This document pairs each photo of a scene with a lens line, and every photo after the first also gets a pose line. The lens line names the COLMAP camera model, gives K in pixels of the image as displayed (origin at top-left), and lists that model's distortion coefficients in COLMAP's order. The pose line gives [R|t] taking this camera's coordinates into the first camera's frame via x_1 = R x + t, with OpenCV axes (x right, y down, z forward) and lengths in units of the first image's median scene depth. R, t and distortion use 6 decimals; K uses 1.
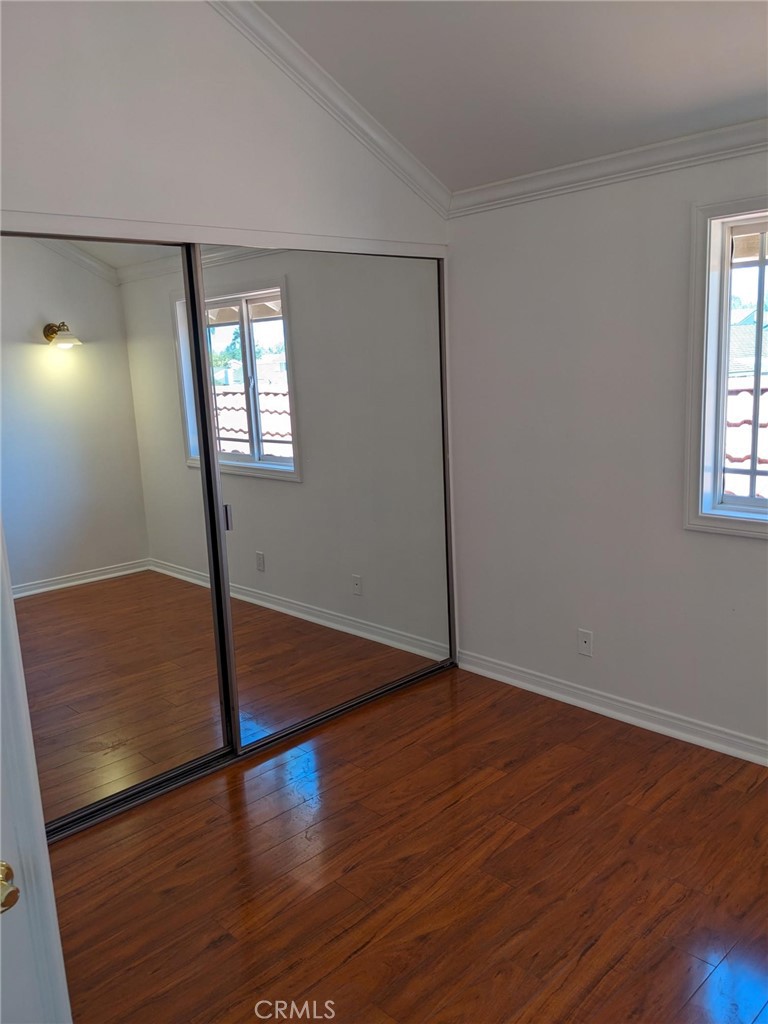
lens RADIAL K [[803.3, 0, 384.0], [0, 803.3, 512.0], [0, 0, 1]] dist [0.000105, -0.038850]
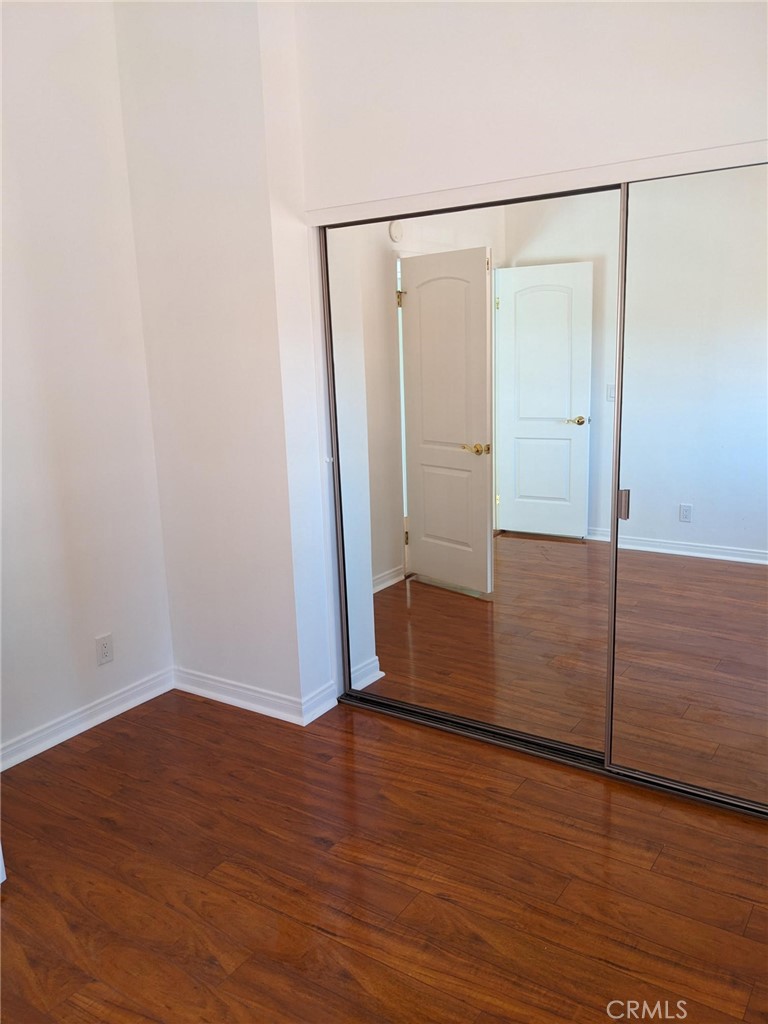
lens RADIAL K [[803.3, 0, 384.0], [0, 803.3, 512.0], [0, 0, 1]] dist [0.000105, -0.038850]
pose [[0.215407, 0.250952, -0.943728, 0.677148], [-0.165200, 0.961851, 0.218064, -0.157210], [0.962449, 0.108931, 0.248647, 0.652712]]
